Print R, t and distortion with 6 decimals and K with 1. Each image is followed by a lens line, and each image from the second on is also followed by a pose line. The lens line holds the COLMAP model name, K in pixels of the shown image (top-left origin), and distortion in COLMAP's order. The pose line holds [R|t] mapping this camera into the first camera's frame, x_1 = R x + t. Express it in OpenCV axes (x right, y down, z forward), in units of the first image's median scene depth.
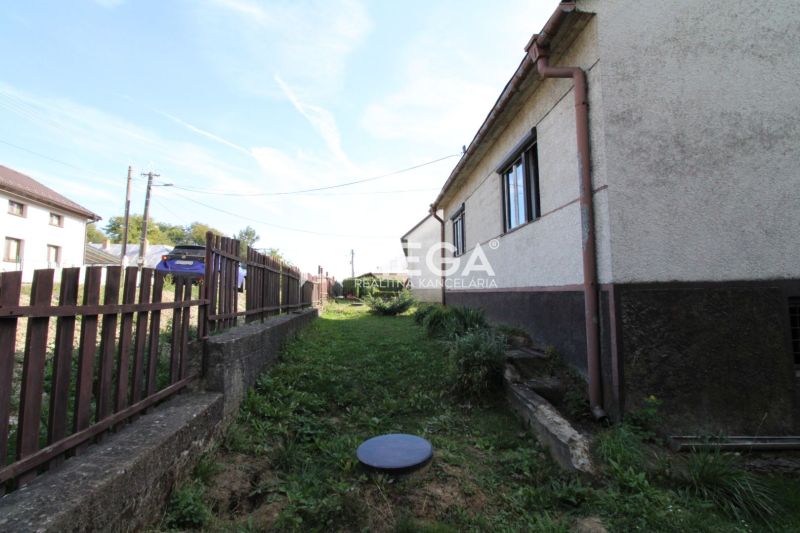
lens RADIAL K [[369.2, 0, 399.0], [0, 369.2, 261.2], [0, 0, 1]] dist [0.001159, -0.011330]
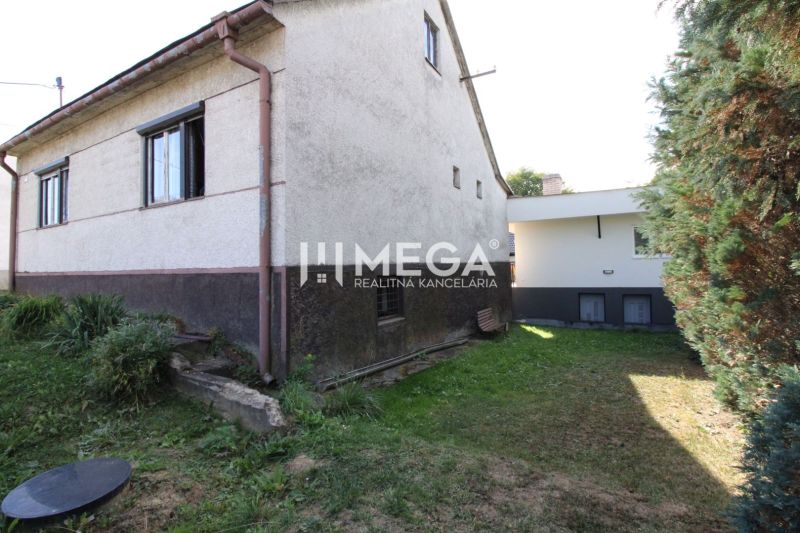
lens RADIAL K [[369.2, 0, 399.0], [0, 369.2, 261.2], [0, 0, 1]] dist [0.001159, -0.011330]
pose [[0.556730, 0.017010, 0.830519, -0.192555], [-0.059196, 0.998061, 0.019241, 0.000067], [-0.828581, -0.059875, 0.556658, 0.041455]]
